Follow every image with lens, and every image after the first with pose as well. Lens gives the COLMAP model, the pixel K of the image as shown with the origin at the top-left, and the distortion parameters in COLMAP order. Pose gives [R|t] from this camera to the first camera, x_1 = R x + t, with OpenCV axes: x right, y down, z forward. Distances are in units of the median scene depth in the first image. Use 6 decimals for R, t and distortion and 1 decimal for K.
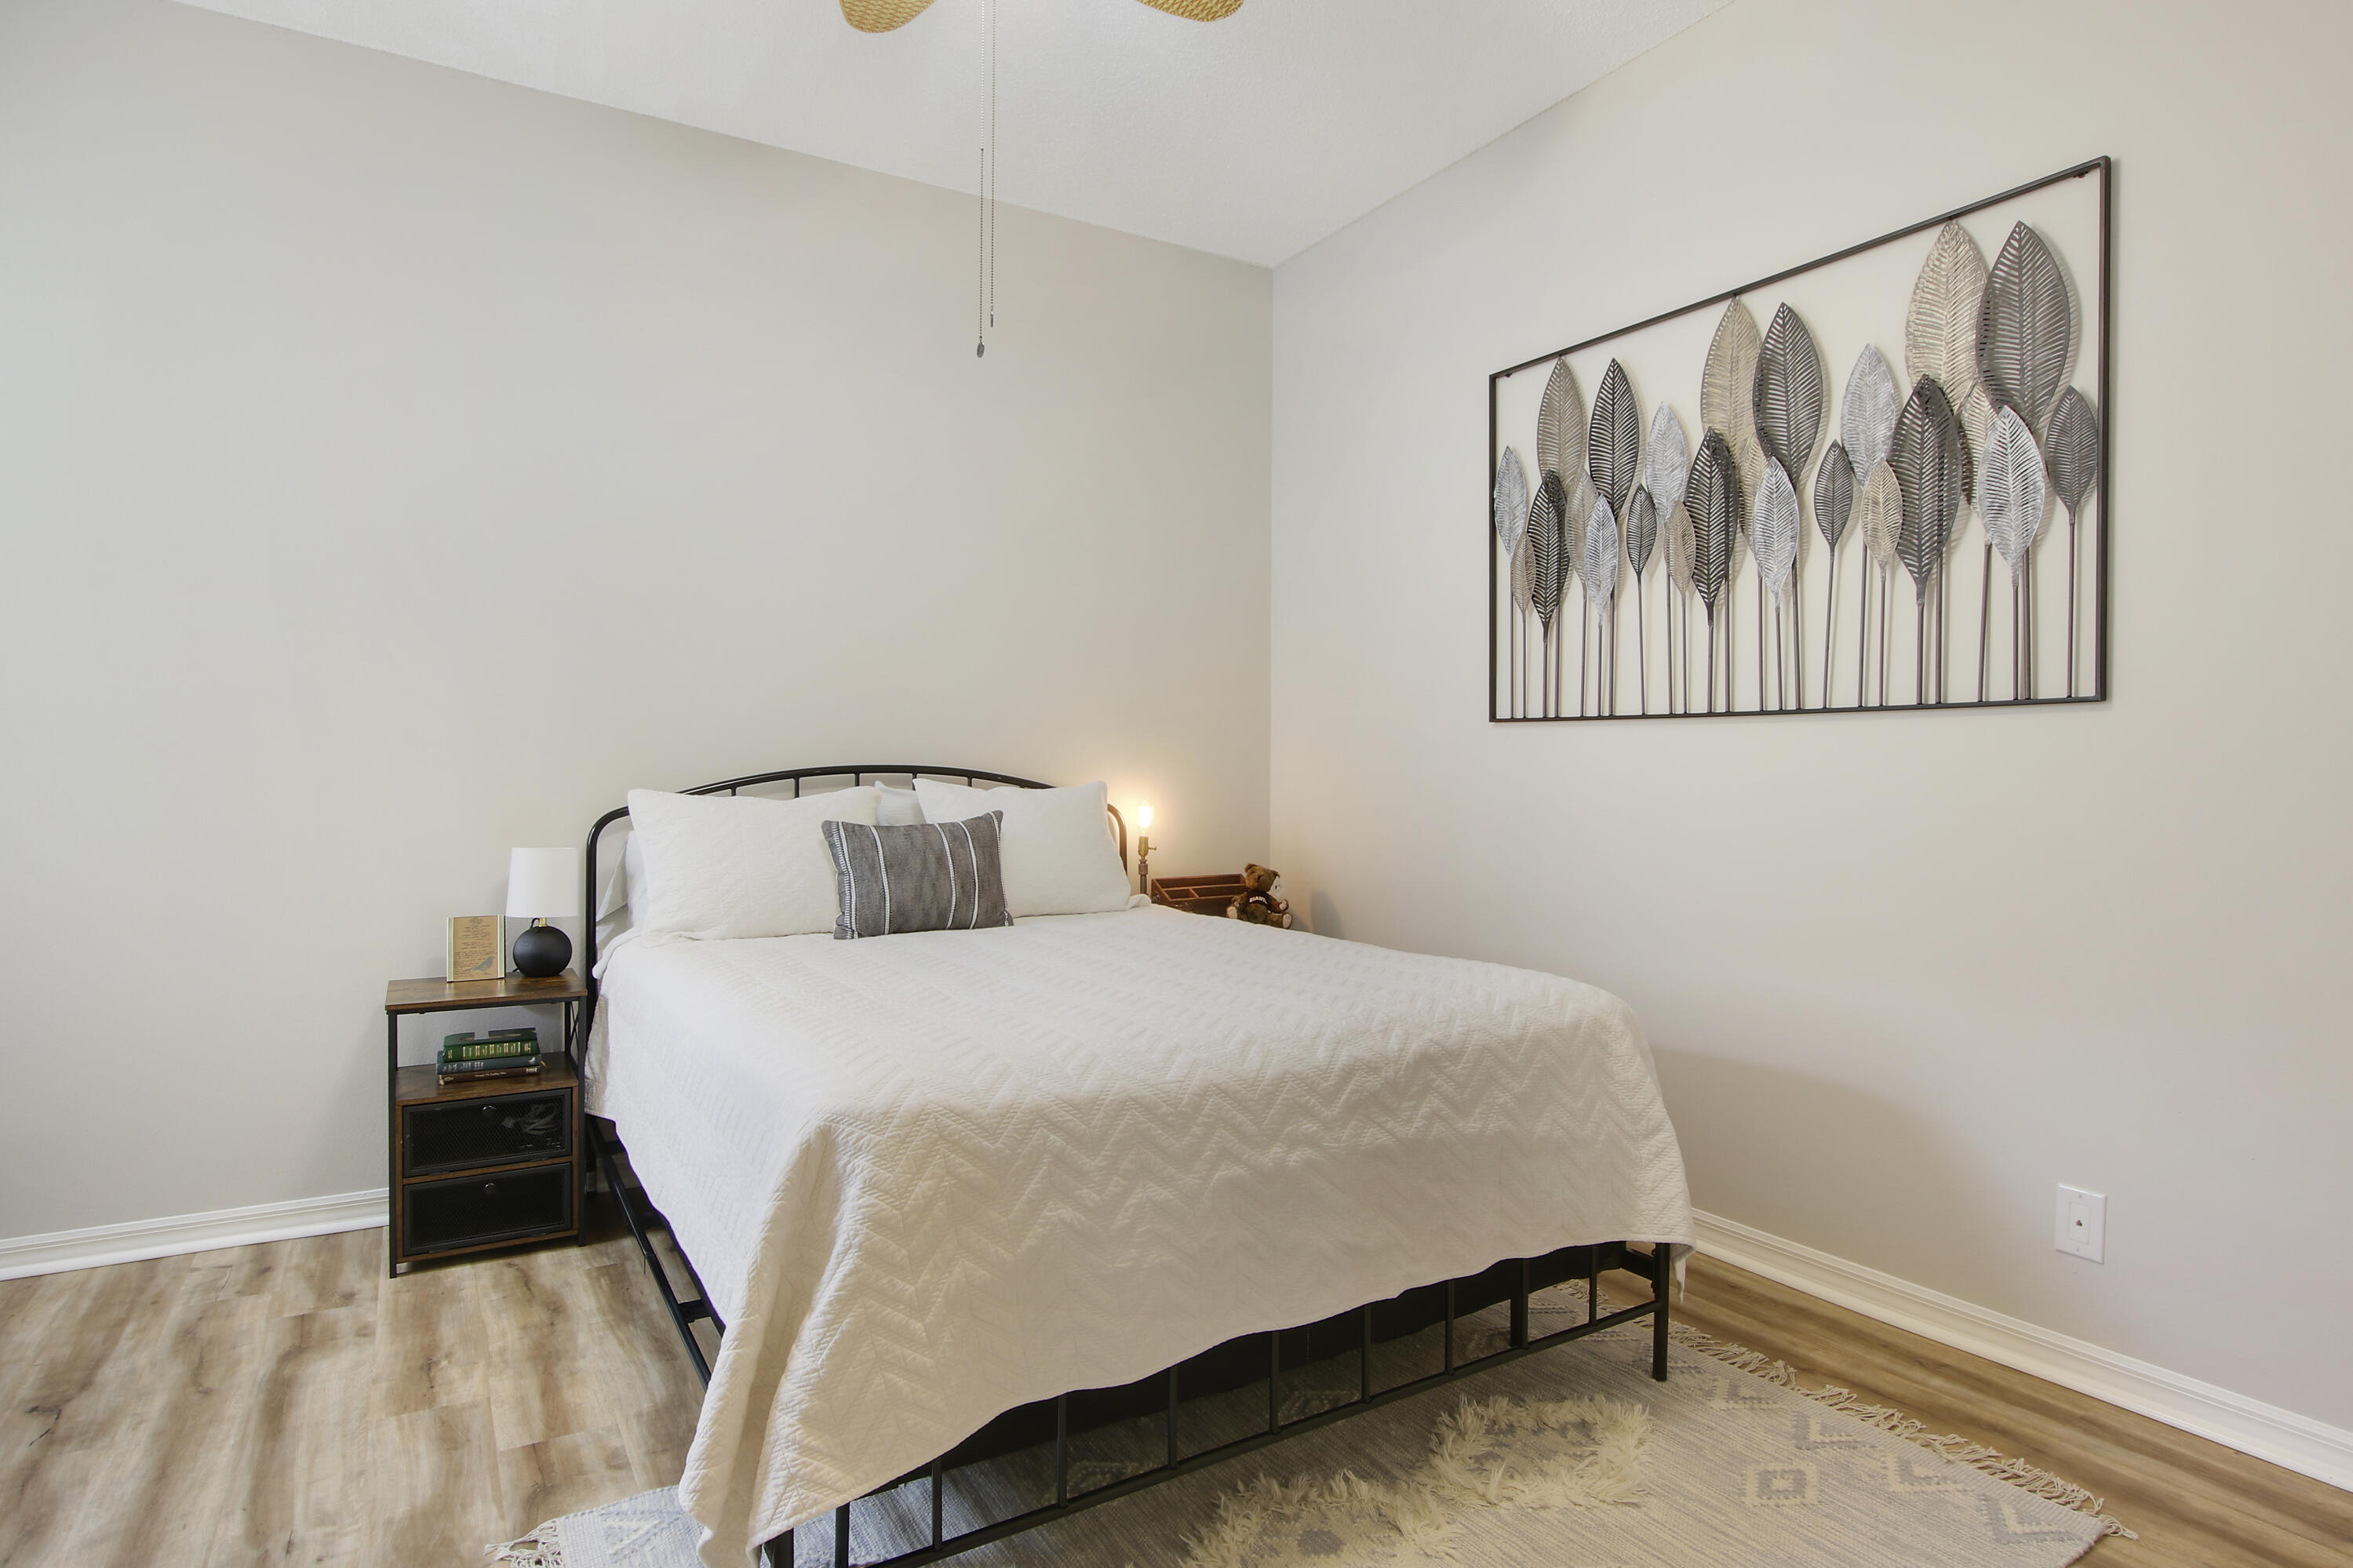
lens RADIAL K [[1247.9, 0, 1163.6], [0, 1247.9, 790.6], [0, 0, 1]] dist [-0.020429, 0.001995]
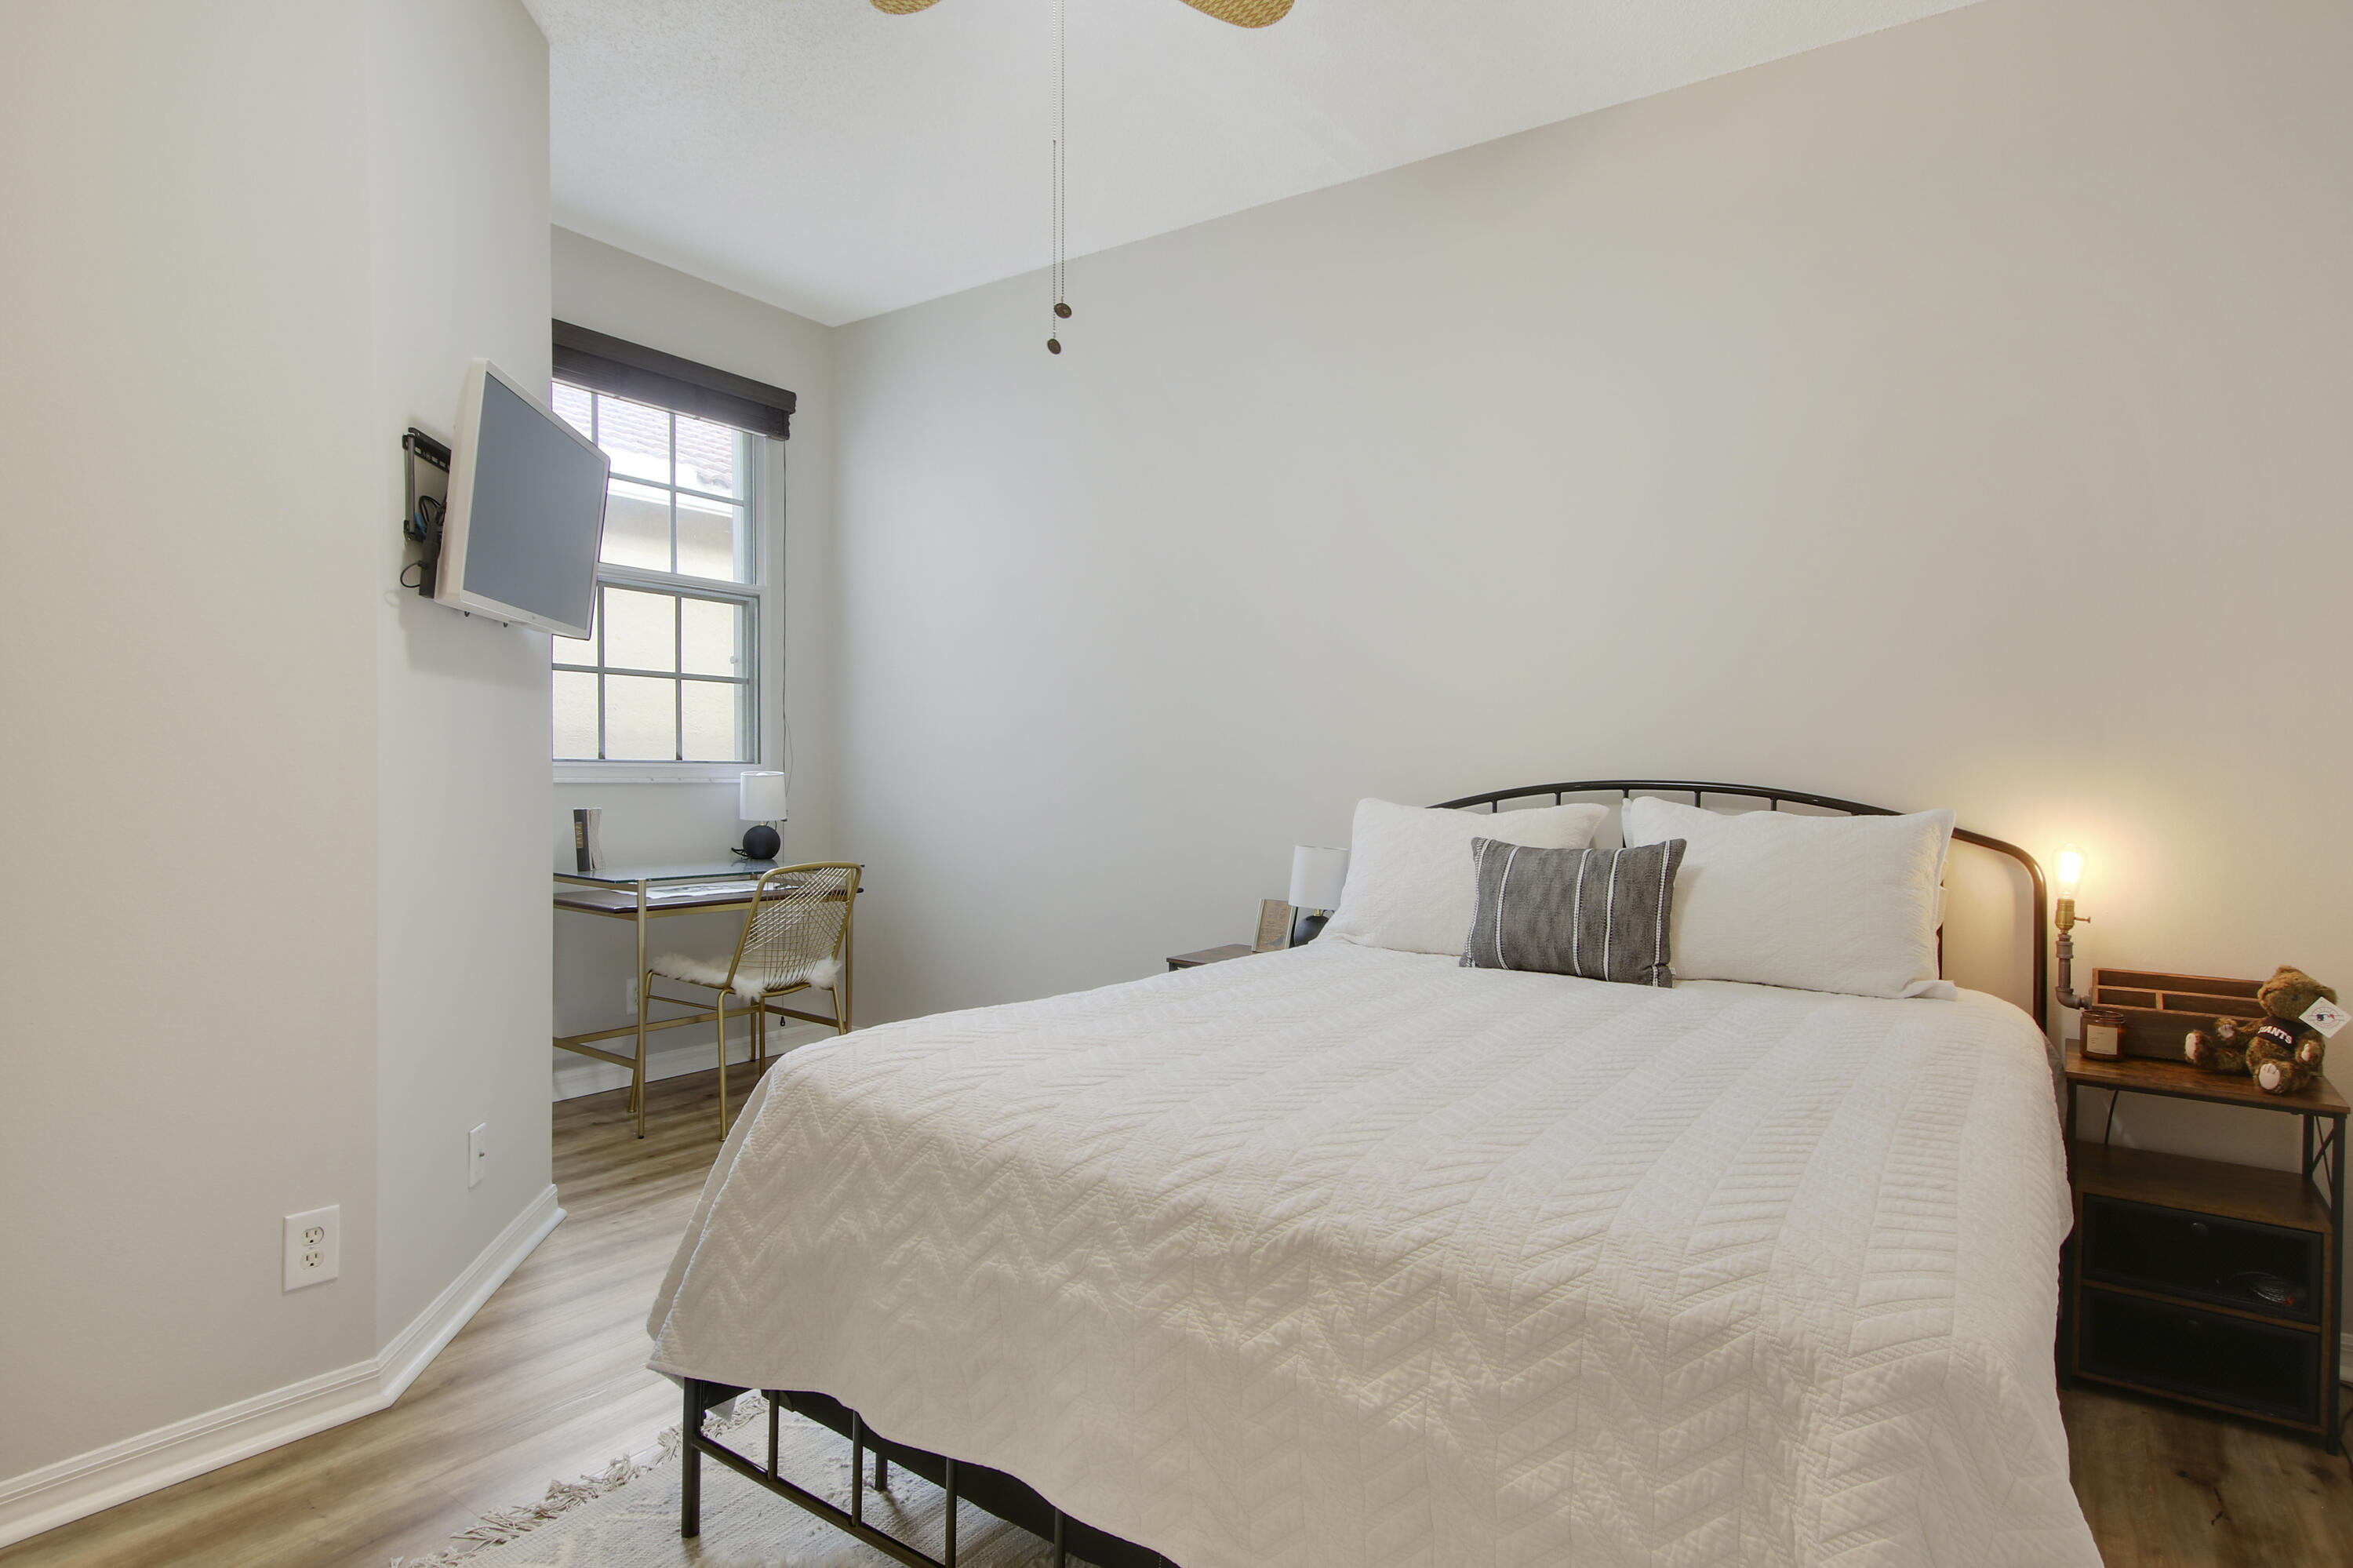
lens RADIAL K [[1218.3, 0, 1238.5], [0, 1218.3, 751.3], [0, 0, 1]] dist [-0.015736, 0.000910]
pose [[0.420182, -0.007402, -0.907410, 0.748736], [-0.034027, 0.999135, -0.023906, -0.020074], [0.906802, 0.040922, 0.419567, 0.691177]]
